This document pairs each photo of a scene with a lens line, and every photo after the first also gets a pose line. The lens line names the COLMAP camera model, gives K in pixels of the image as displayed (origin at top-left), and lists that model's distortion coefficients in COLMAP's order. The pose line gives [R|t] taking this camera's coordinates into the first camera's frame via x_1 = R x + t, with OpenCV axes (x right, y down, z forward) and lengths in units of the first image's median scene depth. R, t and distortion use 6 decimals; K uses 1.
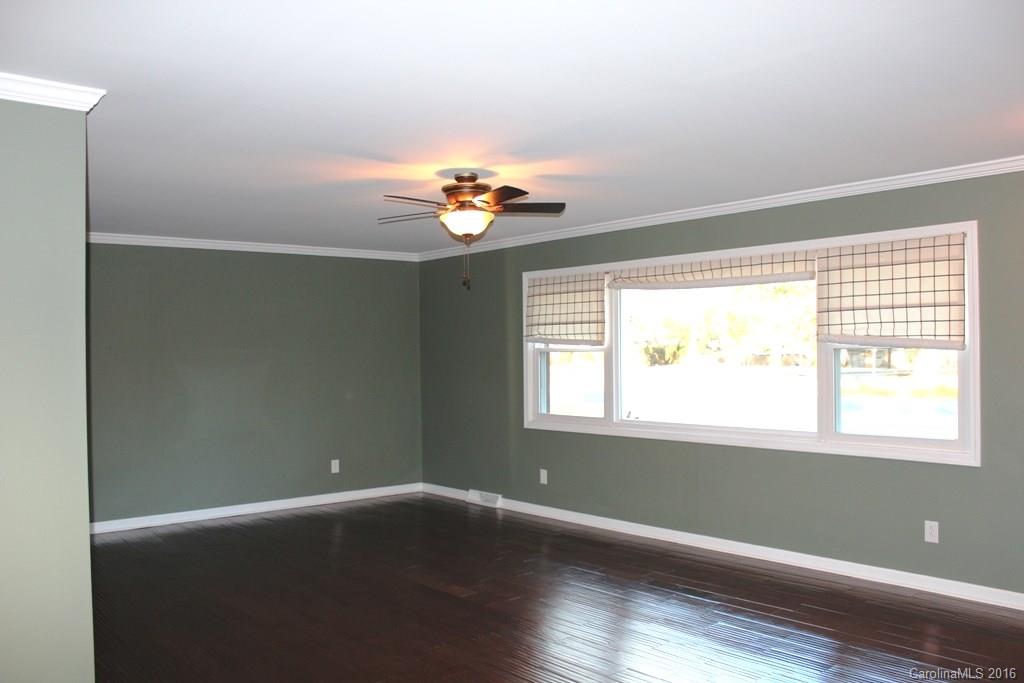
lens RADIAL K [[846.9, 0, 513.6], [0, 846.9, 337.6], [0, 0, 1]] dist [-0.136395, 0.069984]
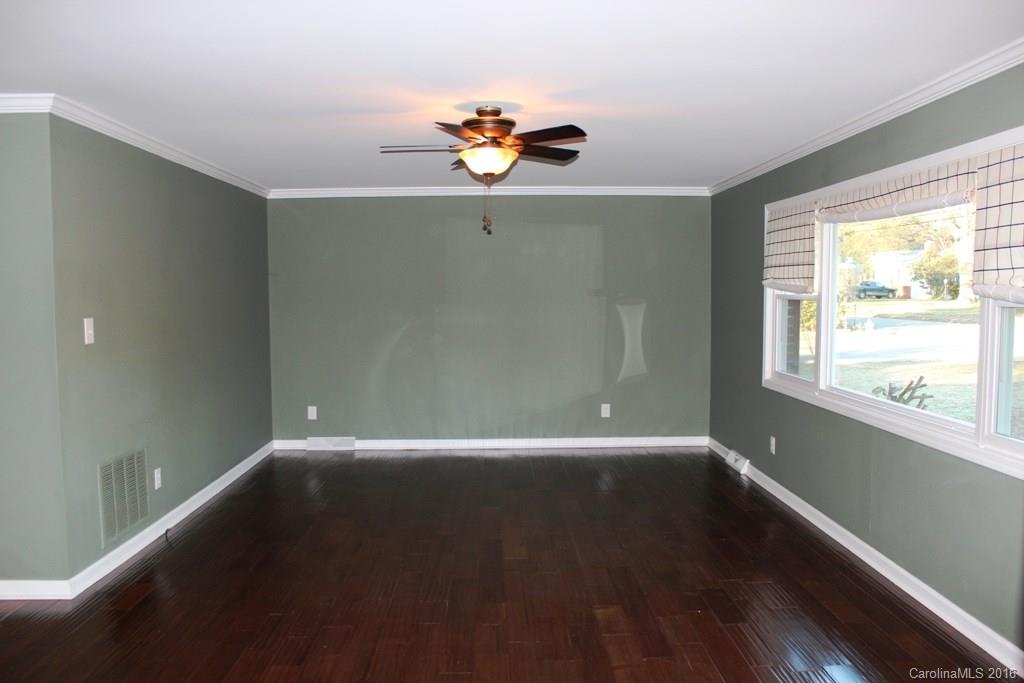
lens RADIAL K [[846.9, 0, 516.7], [0, 846.9, 343.6], [0, 0, 1]] dist [-0.136395, 0.069984]
pose [[0.776710, 0.051062, -0.627785, 0.391471], [0.001889, 0.996515, 0.083389, -0.009423], [0.629855, -0.065955, 0.773907, 0.205468]]
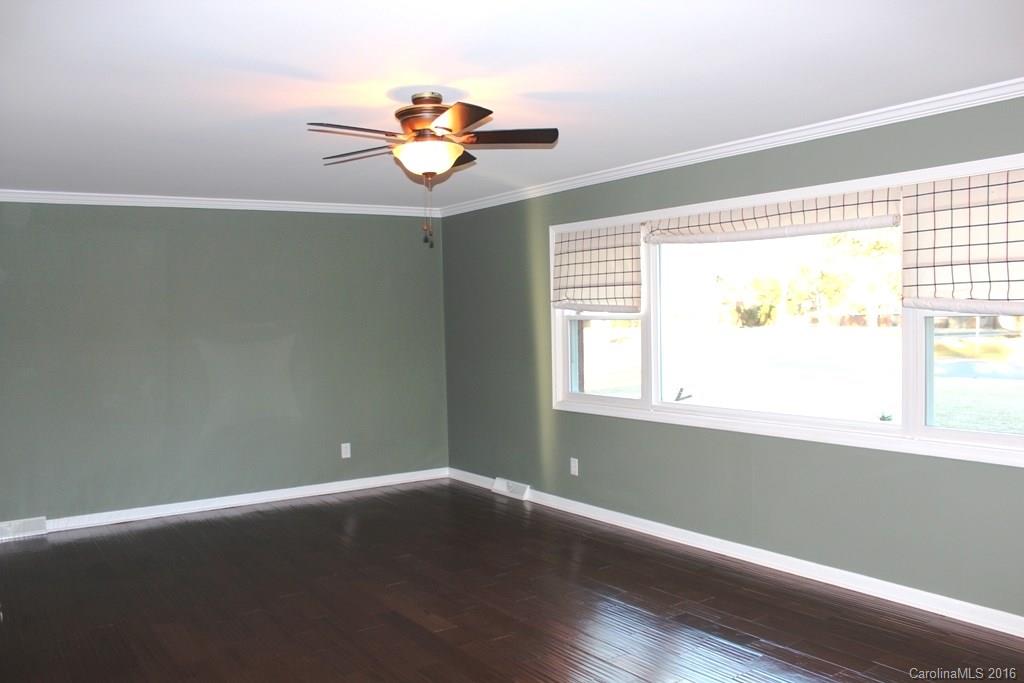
lens RADIAL K [[846.9, 0, 515.8], [0, 846.9, 346.1], [0, 0, 1]] dist [-0.136395, 0.069984]
pose [[0.994556, -0.005651, -0.104052, 0.071991], [0.011391, 0.998440, 0.054659, -0.004255], [0.103581, -0.055547, 0.993069, 0.167987]]
